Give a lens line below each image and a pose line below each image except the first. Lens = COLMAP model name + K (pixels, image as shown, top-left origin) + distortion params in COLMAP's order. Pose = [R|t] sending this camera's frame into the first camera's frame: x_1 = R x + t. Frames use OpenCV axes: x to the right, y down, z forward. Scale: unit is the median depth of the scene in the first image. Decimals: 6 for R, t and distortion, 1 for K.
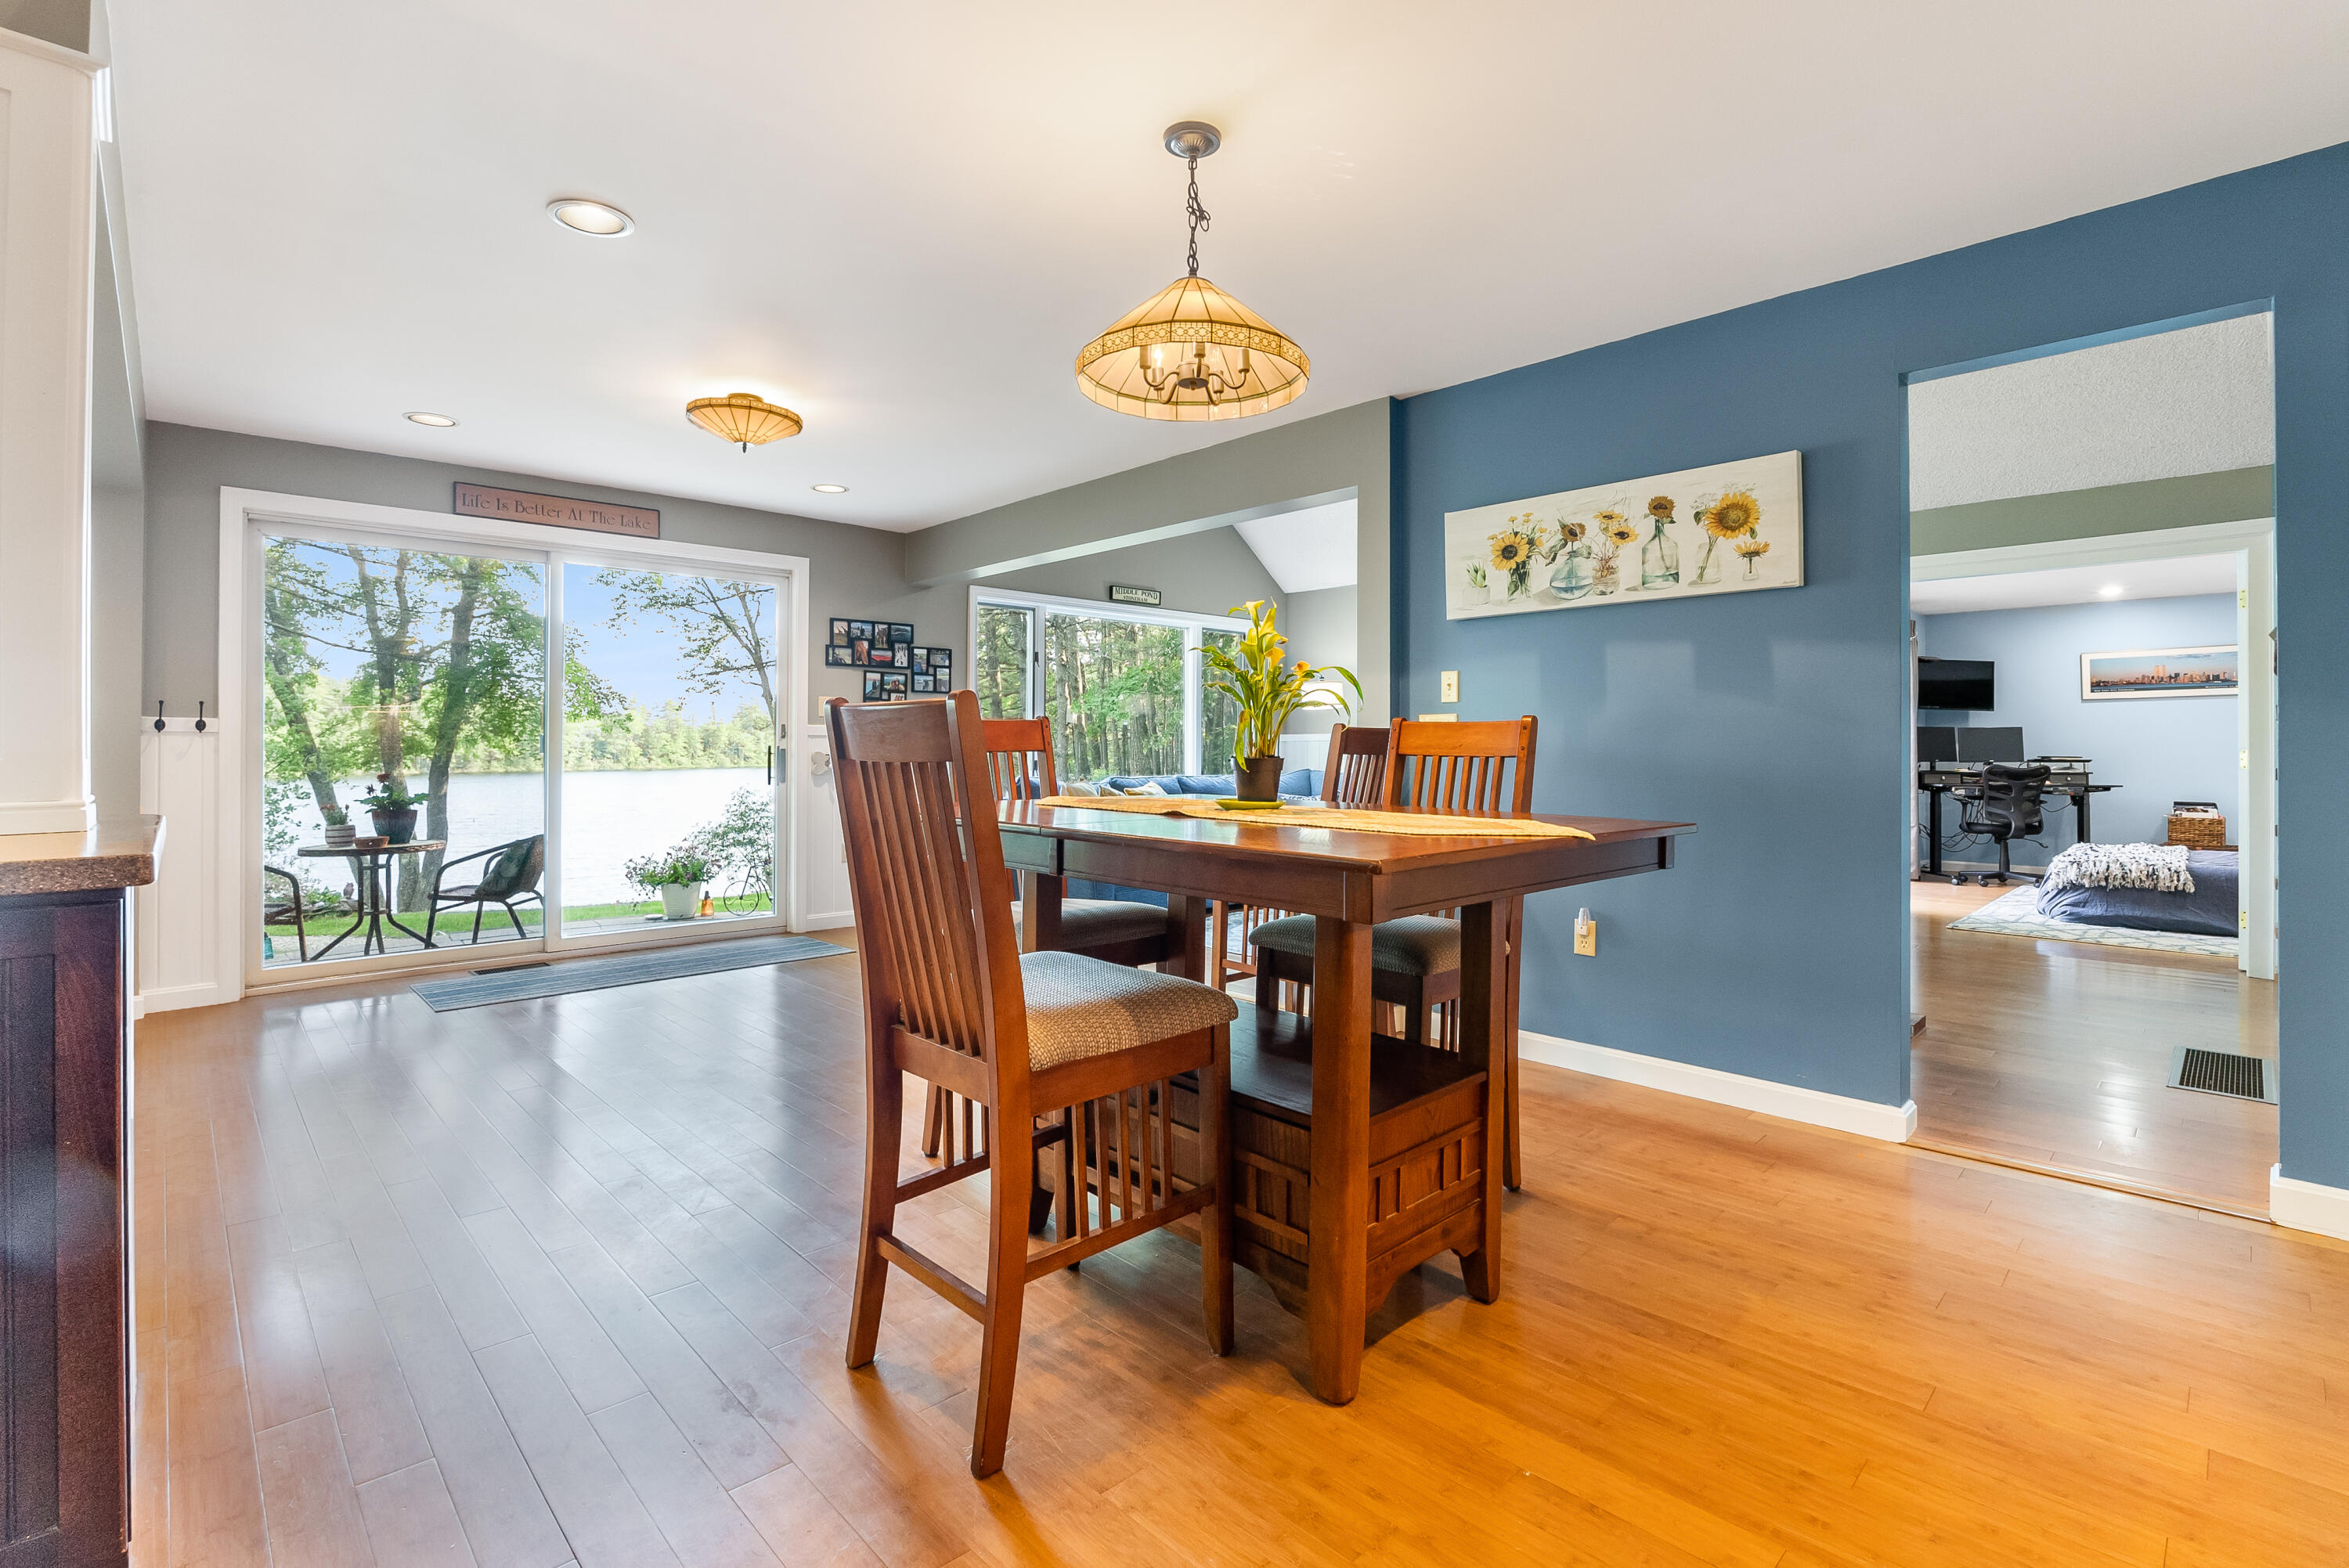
lens RADIAL K [[1060.4, 0, 1205.7], [0, 1060.4, 755.7], [0, 0, 1]] dist [-0.019147, 0.005760]
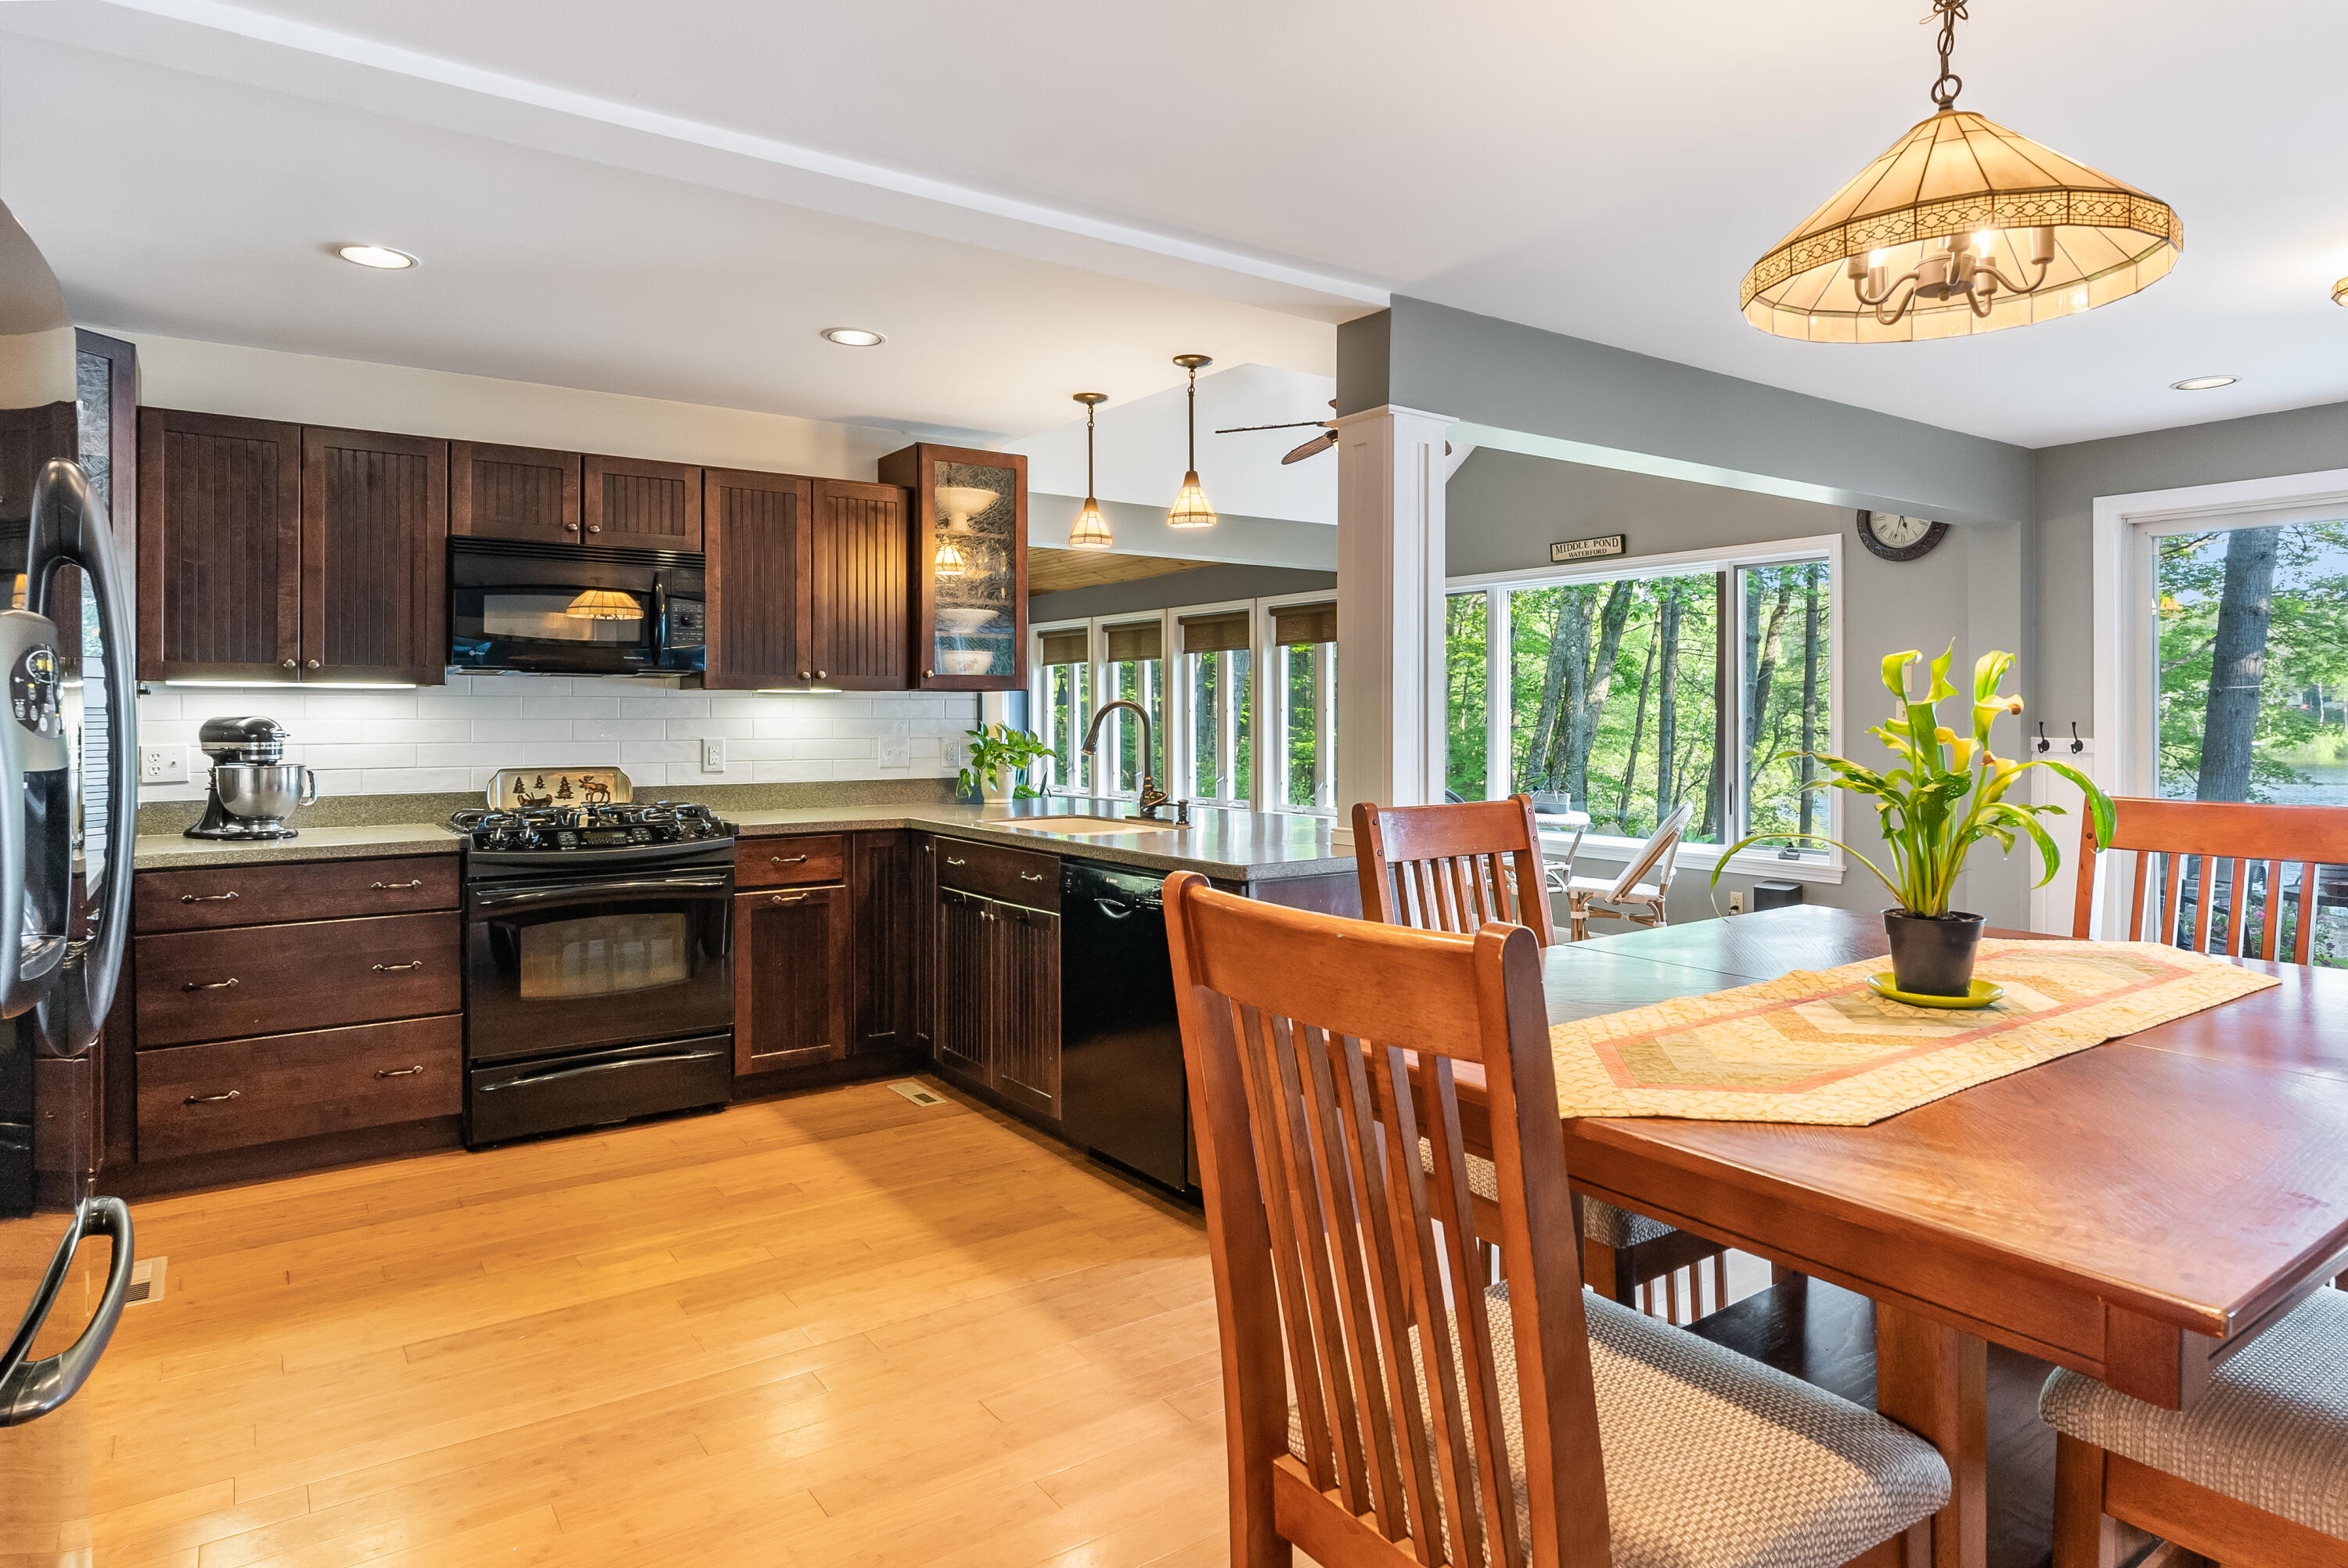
lens RADIAL K [[1337.3, 0, 1195.1], [0, 1337.3, 726.9], [0, 0, 1]] dist [-0.005819, 0.001958]
pose [[-0.173499, 0.010208, -0.984781, 0.273855], [-0.005332, 0.999922, 0.011304, -0.036545], [0.984820, 0.007212, -0.173431, 0.246985]]
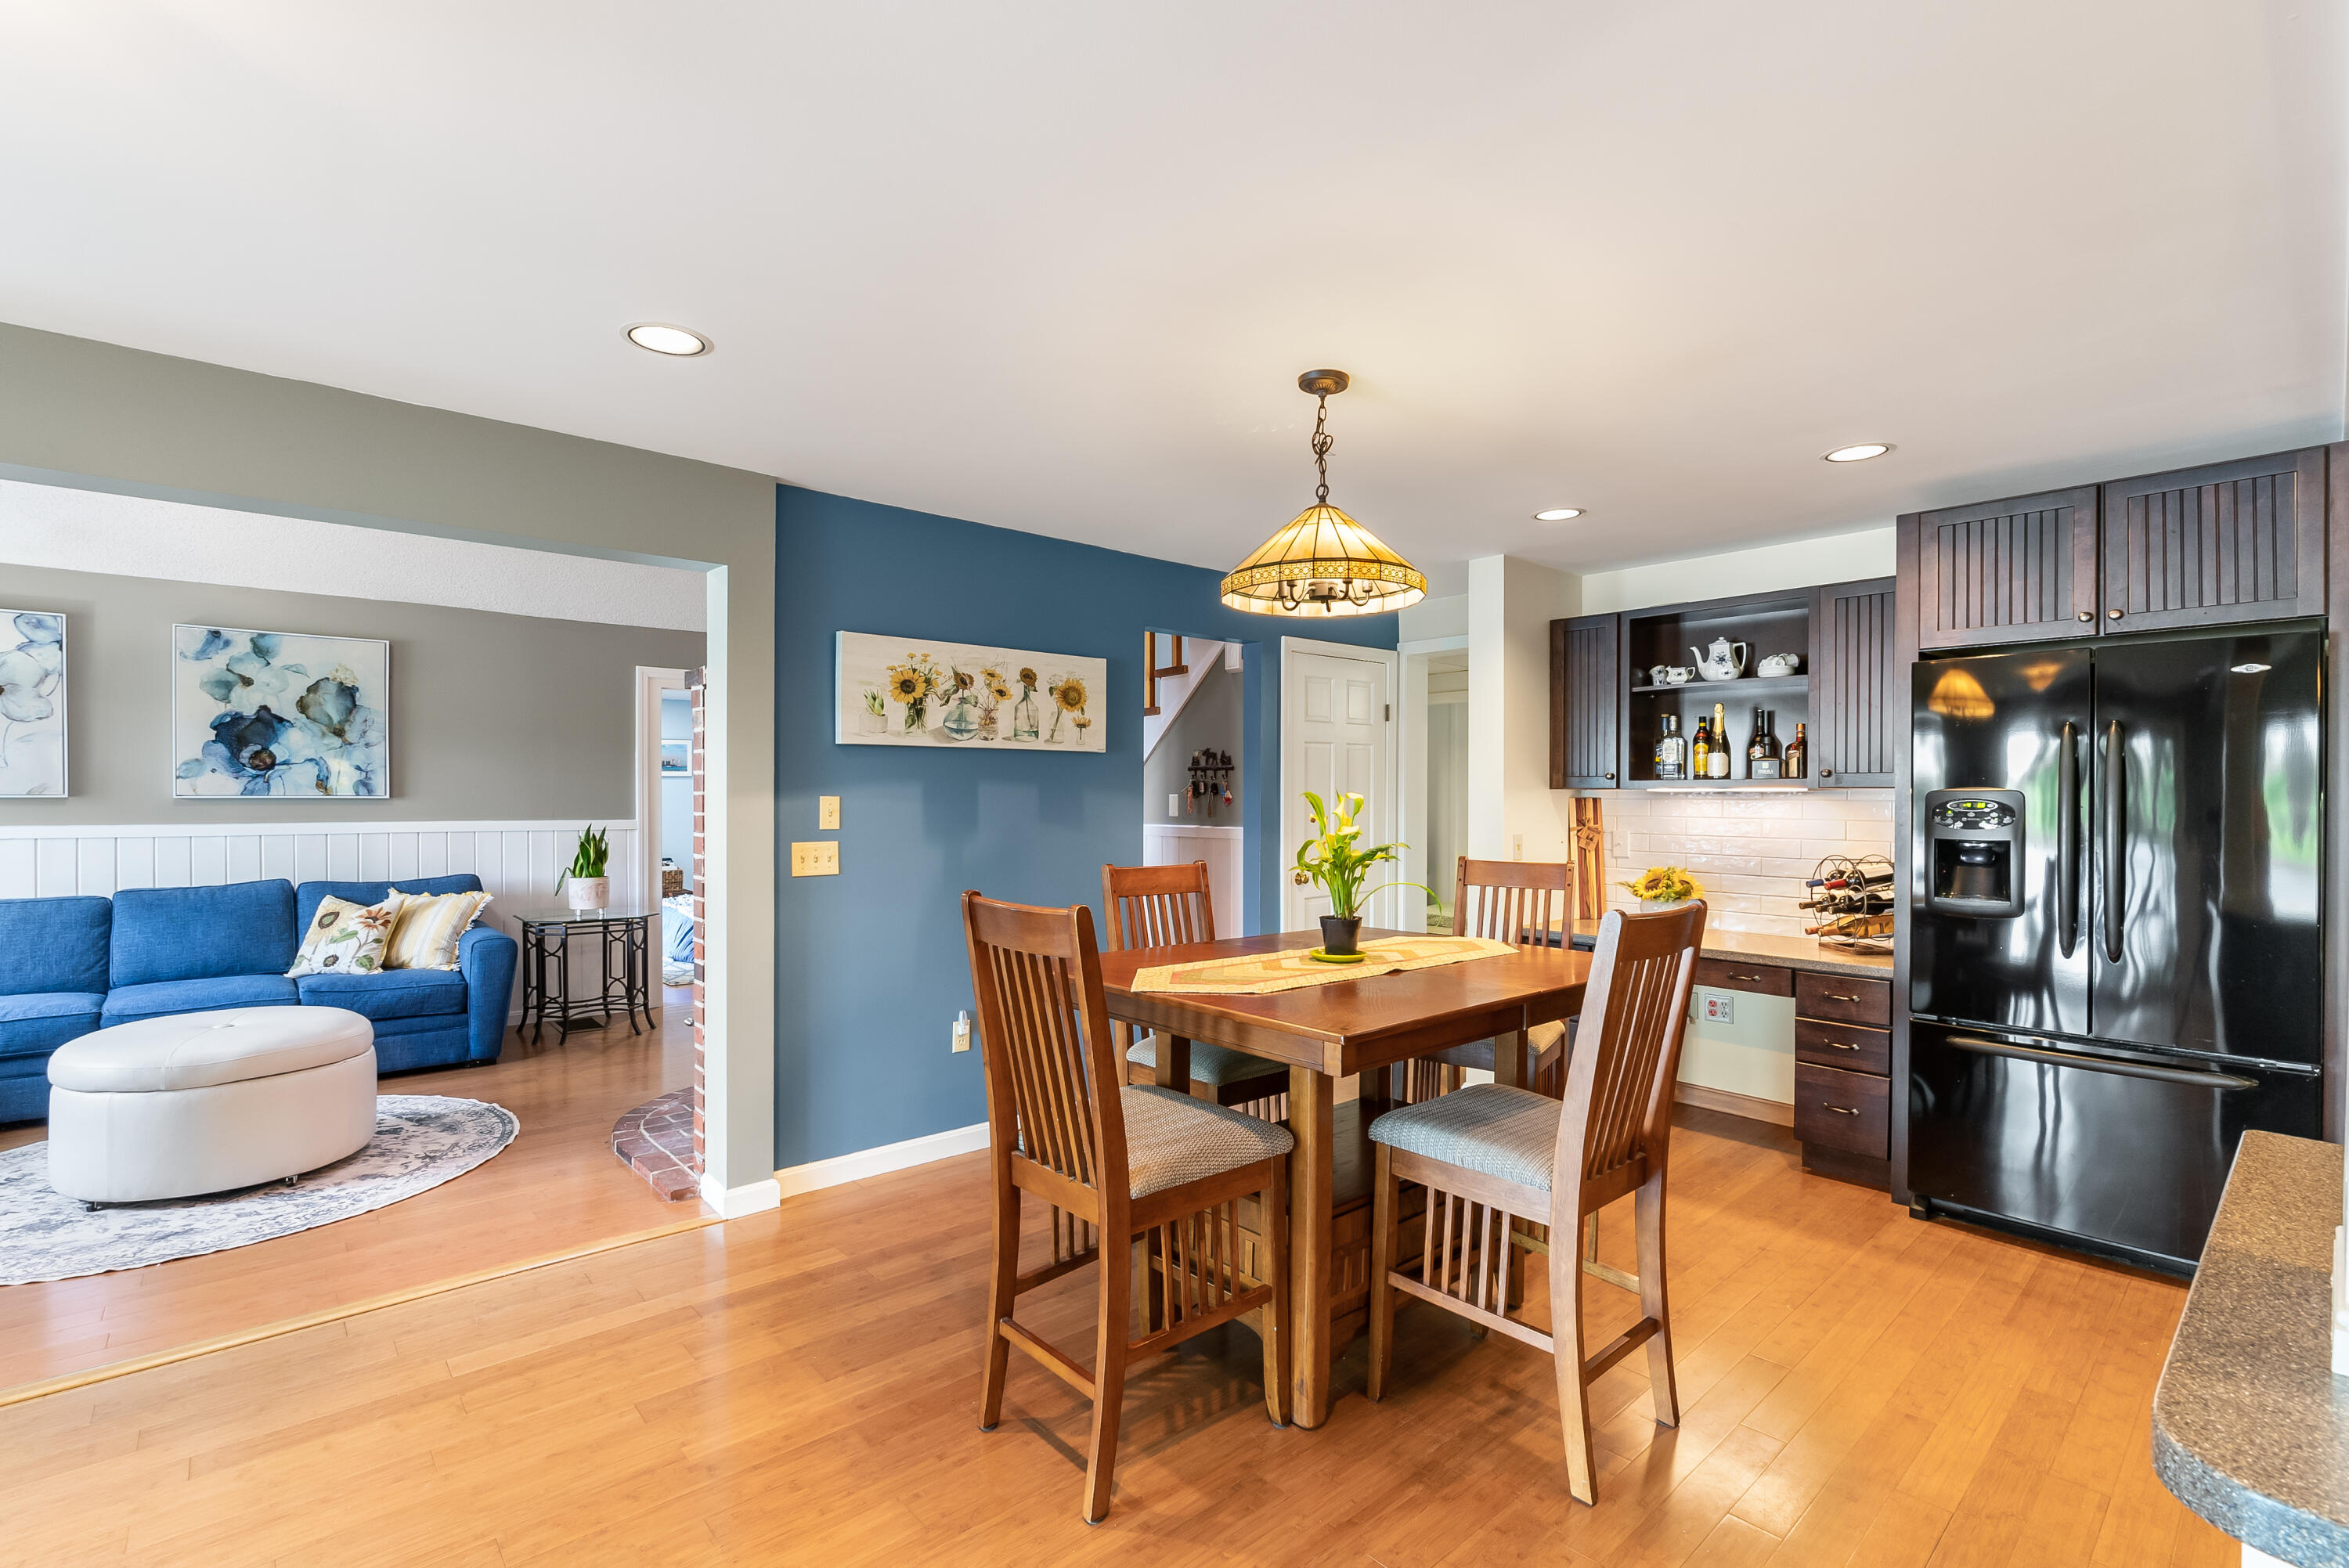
lens RADIAL K [[1060.4, 0, 1176.0], [0, 1060.4, 799.4], [0, 0, 1]] dist [-0.019147, 0.005760]
pose [[0.072774, -0.006165, 0.997329, -0.394270], [0.001944, 0.999980, 0.006040, -0.047745], [-0.997347, 0.001500, 0.072784, 0.359744]]
